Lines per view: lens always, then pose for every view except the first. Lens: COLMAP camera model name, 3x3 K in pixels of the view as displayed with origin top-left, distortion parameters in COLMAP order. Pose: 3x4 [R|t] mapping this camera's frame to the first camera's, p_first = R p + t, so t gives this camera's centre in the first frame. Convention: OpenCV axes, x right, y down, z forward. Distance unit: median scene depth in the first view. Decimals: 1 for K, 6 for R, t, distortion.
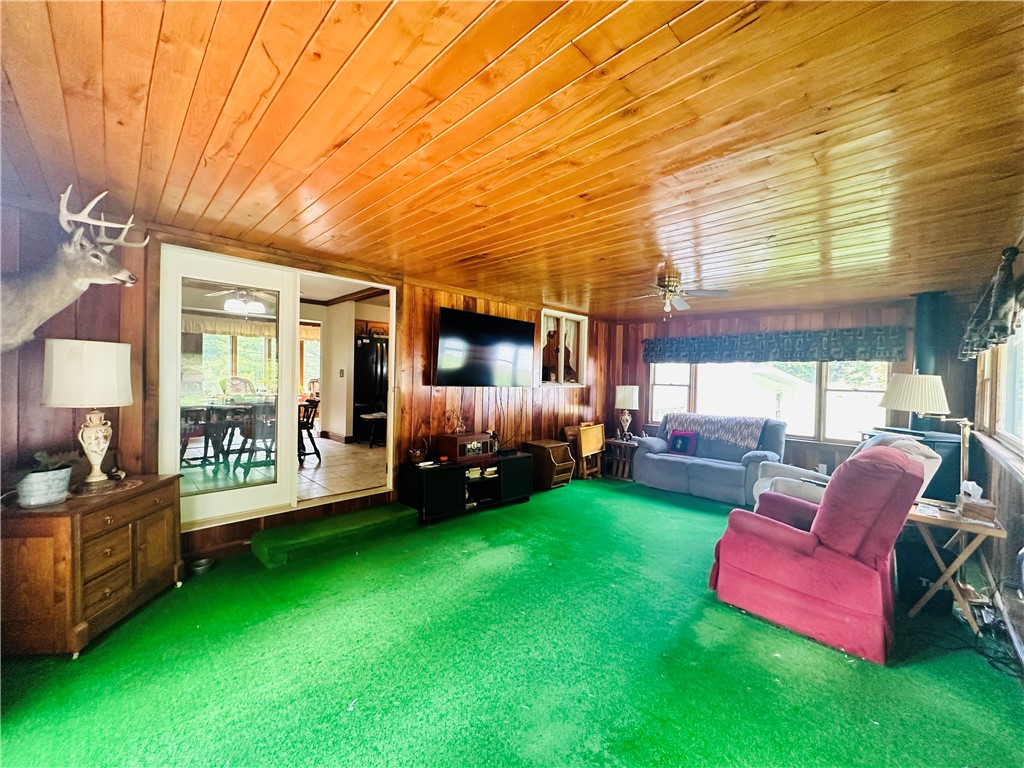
lens RADIAL K [[408.6, 0, 511.8], [0, 408.6, 382.5], [0, 0, 1]] dist [0.000152, 0.000193]
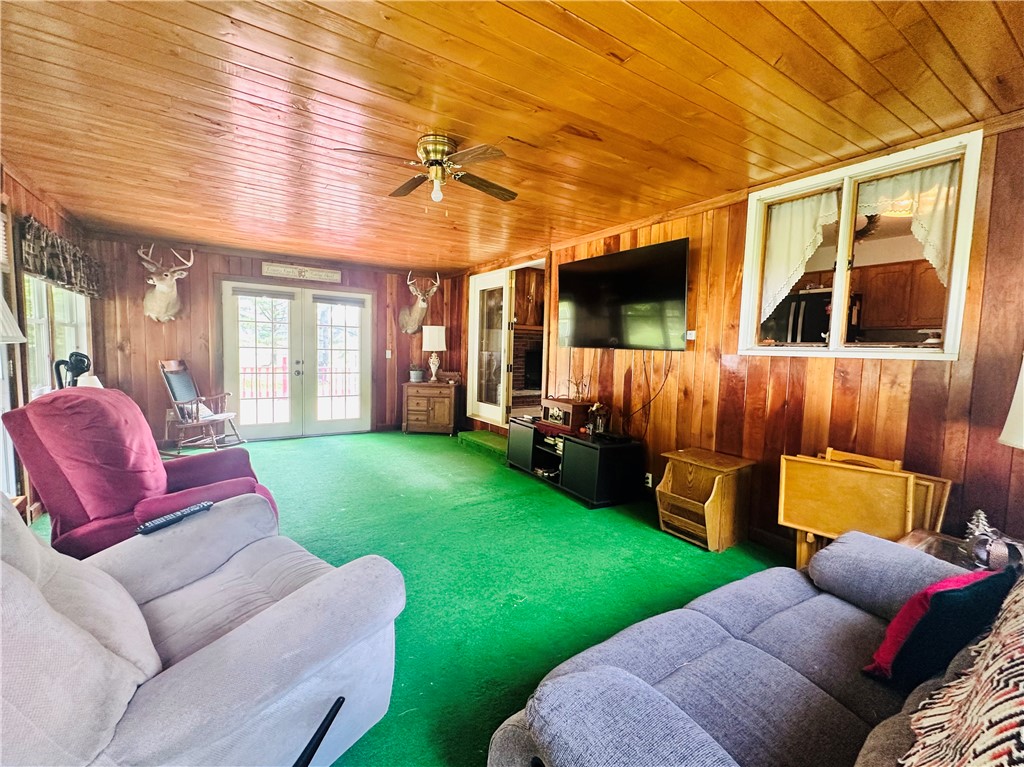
lens RADIAL K [[408.6, 0, 511.8], [0, 408.6, 382.0], [0, 0, 1]] dist [0.000152, 0.000193]
pose [[-0.170021, 0.050690, -0.984136, 0.791306], [-0.053635, 0.996720, 0.060604, 0.039465], [0.983980, 0.063088, -0.166744, 1.037931]]
